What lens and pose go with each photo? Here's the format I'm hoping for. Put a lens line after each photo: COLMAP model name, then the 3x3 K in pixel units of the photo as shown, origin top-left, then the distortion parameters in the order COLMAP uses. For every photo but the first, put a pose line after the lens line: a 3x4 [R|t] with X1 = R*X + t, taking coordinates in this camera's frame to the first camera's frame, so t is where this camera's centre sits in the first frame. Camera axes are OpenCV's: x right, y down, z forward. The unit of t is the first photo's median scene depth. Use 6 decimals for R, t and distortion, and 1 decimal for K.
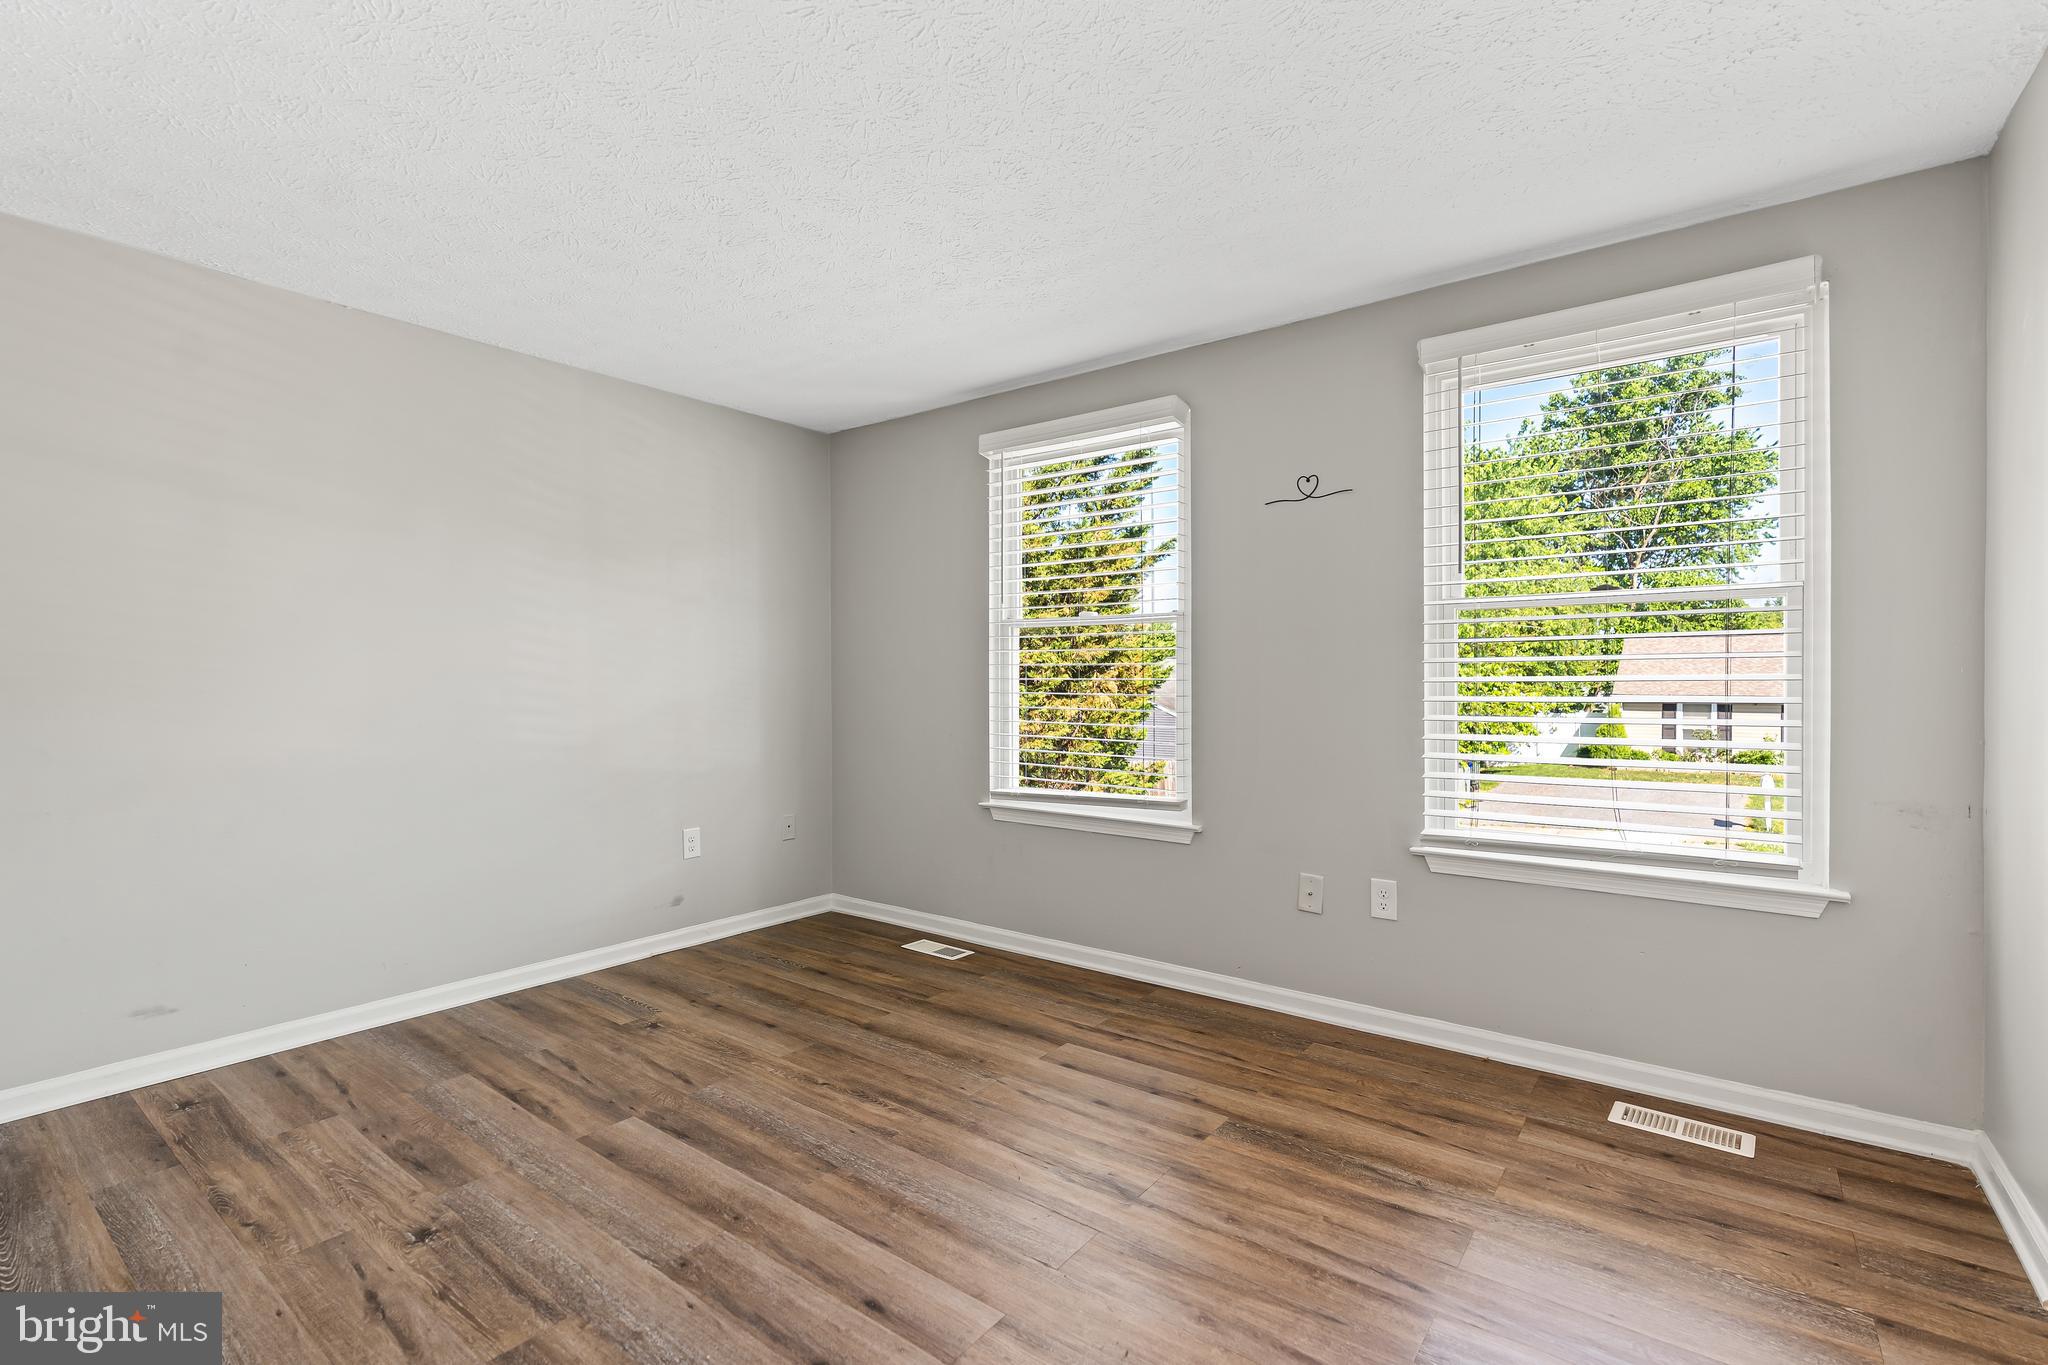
lens RADIAL K [[929.3, 0, 1020.1], [0, 929.3, 678.5], [0, 0, 1]] dist [-0.010400, 0.004750]
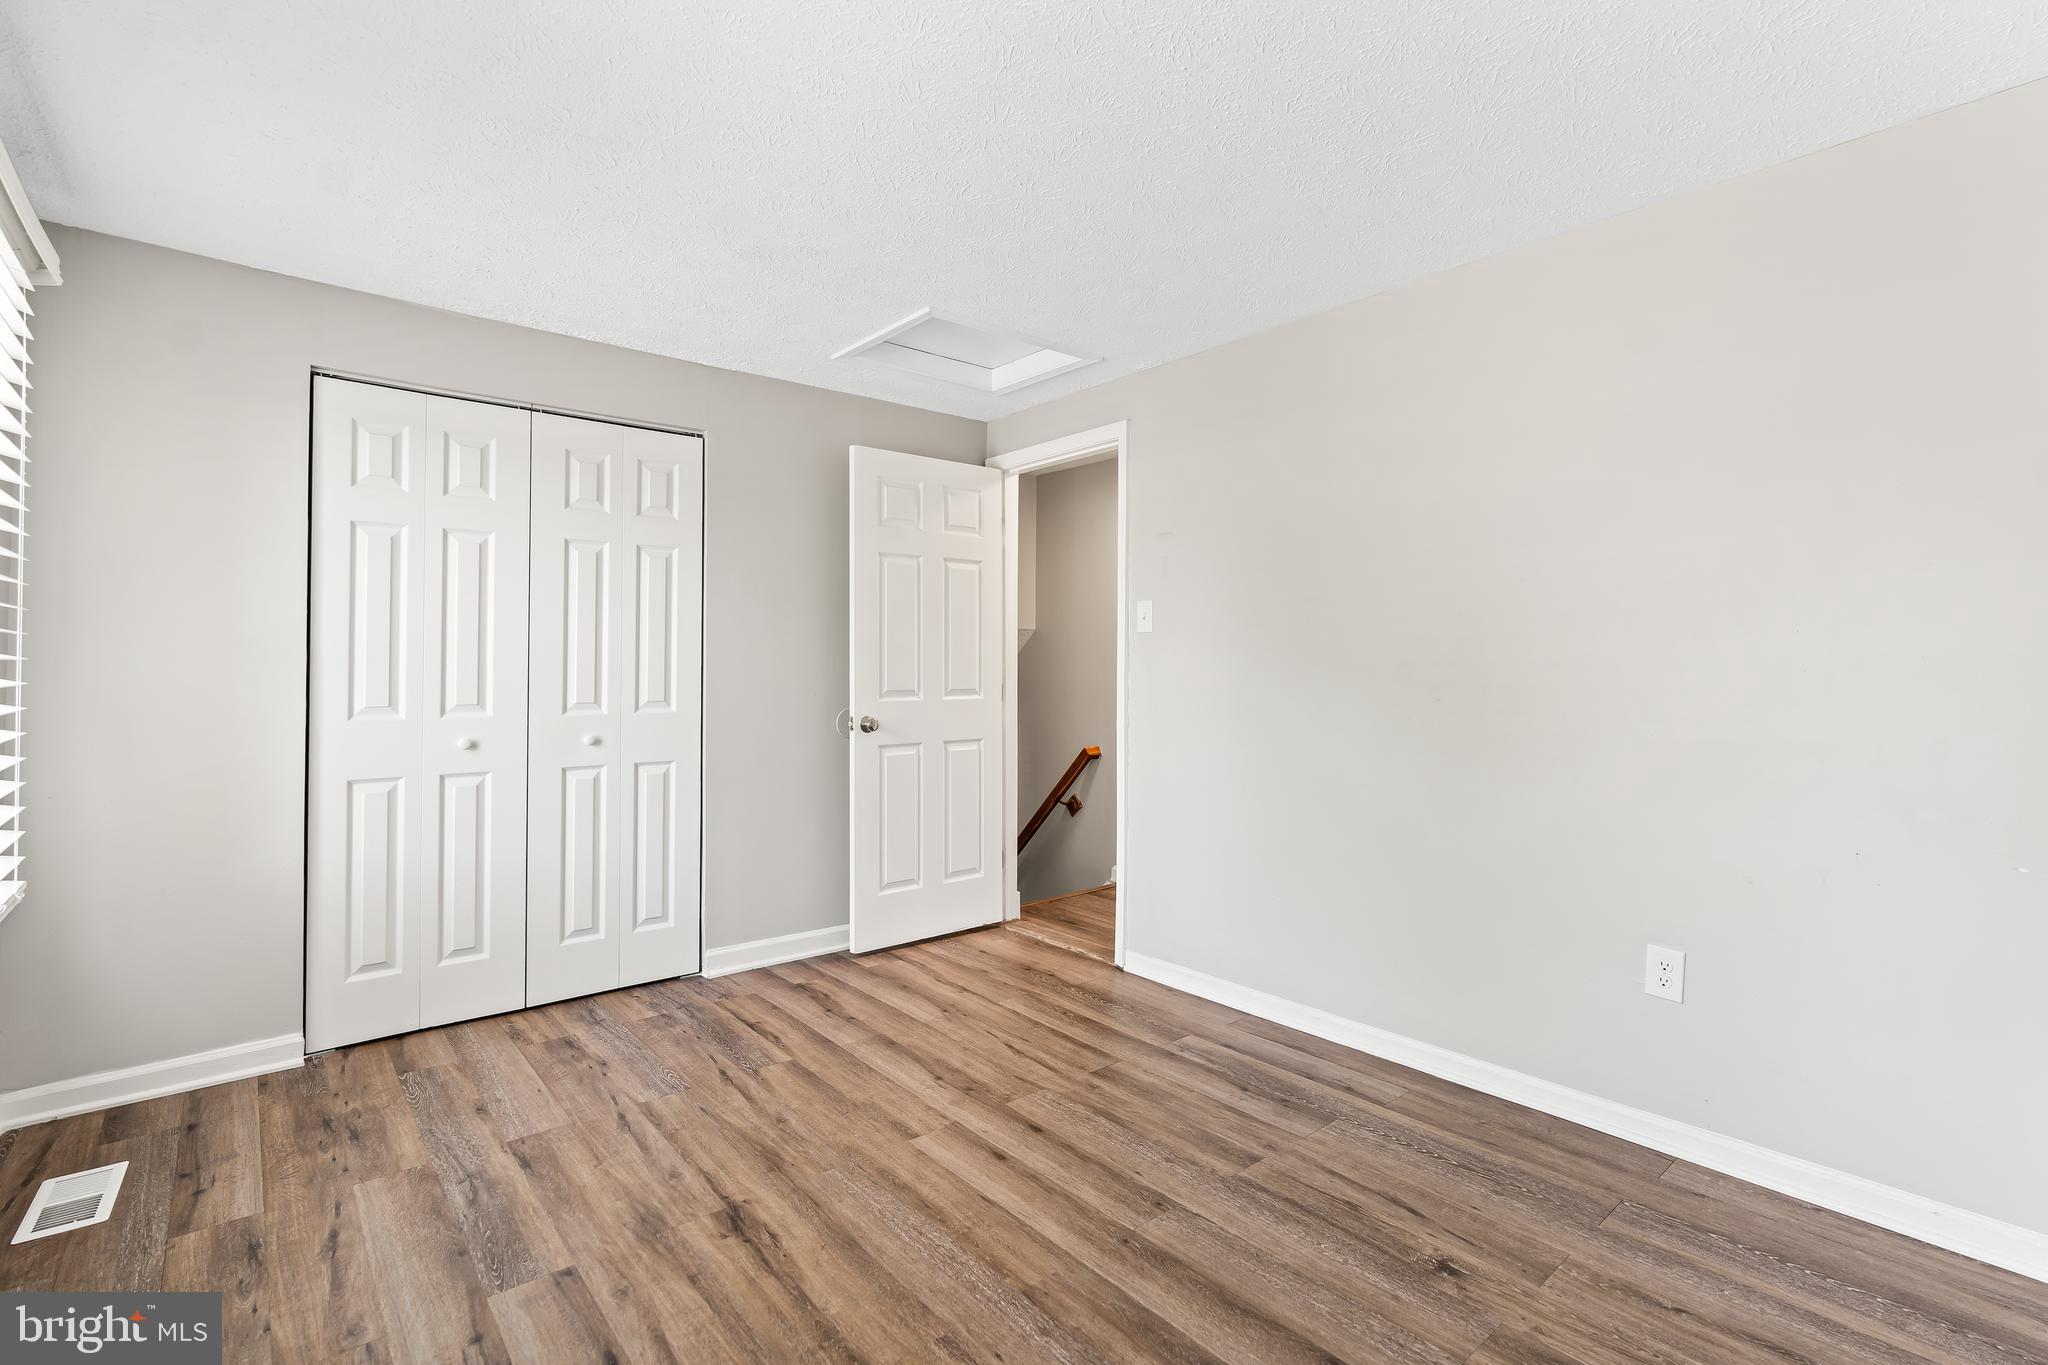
lens RADIAL K [[929.3, 0, 1021.2], [0, 929.3, 667.7], [0, 0, 1]] dist [-0.010400, 0.004750]
pose [[-0.976816, -0.002237, 0.214067, -0.403059], [-0.002375, 0.999997, -0.000385, -0.019447], [-0.214066, -0.000885, -0.976819, 1.959679]]
